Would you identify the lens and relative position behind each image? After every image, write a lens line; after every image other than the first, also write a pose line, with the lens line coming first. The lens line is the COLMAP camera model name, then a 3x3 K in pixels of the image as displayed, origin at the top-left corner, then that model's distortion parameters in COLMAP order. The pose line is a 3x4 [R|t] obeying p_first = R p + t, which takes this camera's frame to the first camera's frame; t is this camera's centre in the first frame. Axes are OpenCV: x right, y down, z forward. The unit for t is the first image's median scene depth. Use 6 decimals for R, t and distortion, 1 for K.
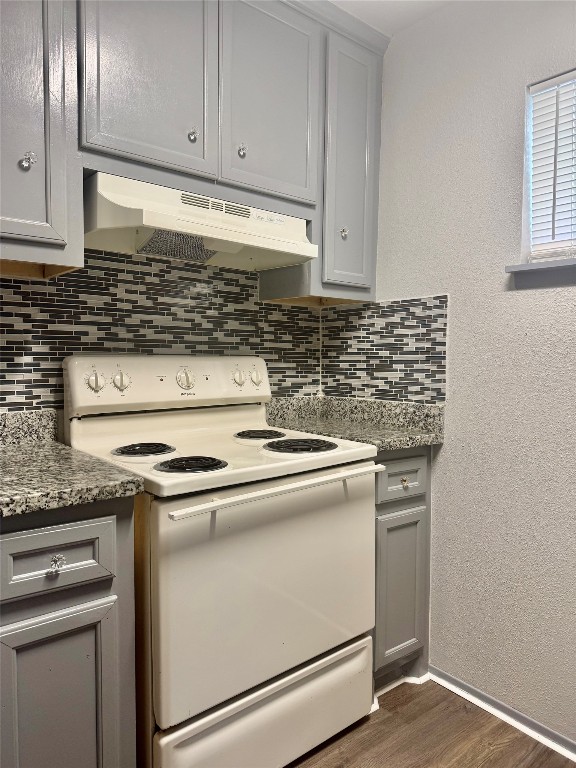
lens RADIAL K [[542.9, 0, 286.0], [0, 542.9, 382.7], [0, 0, 1]] dist [-0.008498, -0.006237]
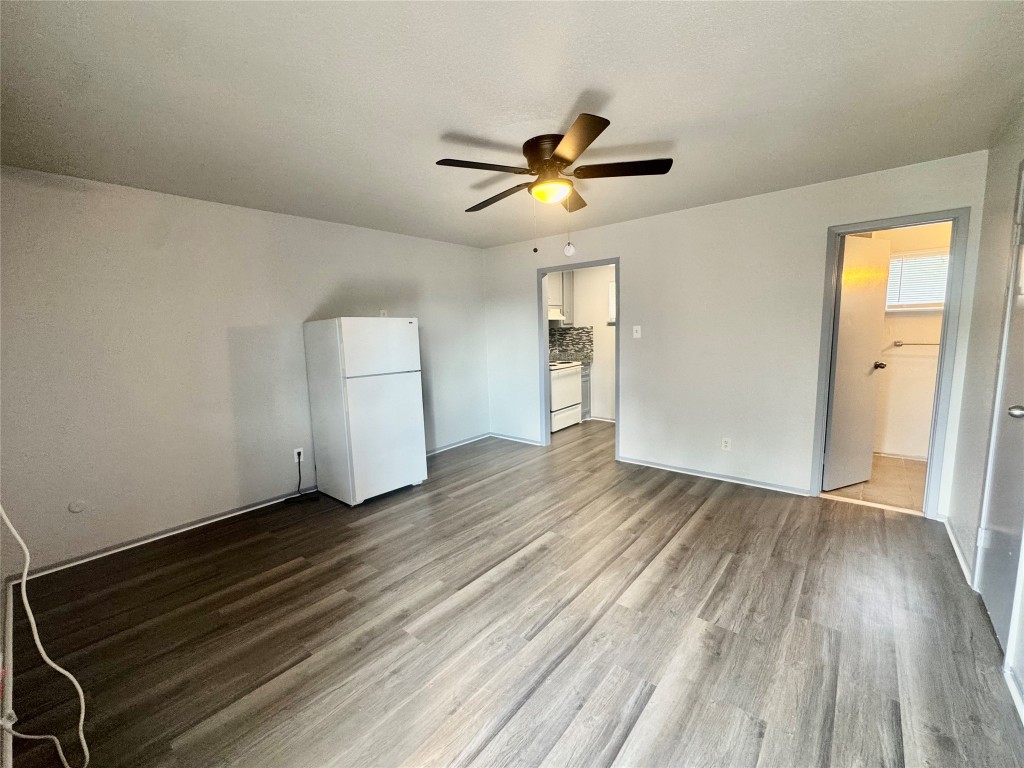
lens RADIAL K [[419.9, 0, 512.1], [0, 419.9, 383.1], [0, 0, 1]] dist [-0.007123, 0.000962]
pose [[0.983148, -0.065982, 0.170490, -0.820329], [0.051620, 0.994840, 0.087347, -0.037387], [-0.175374, -0.077074, 0.981480, -1.919366]]
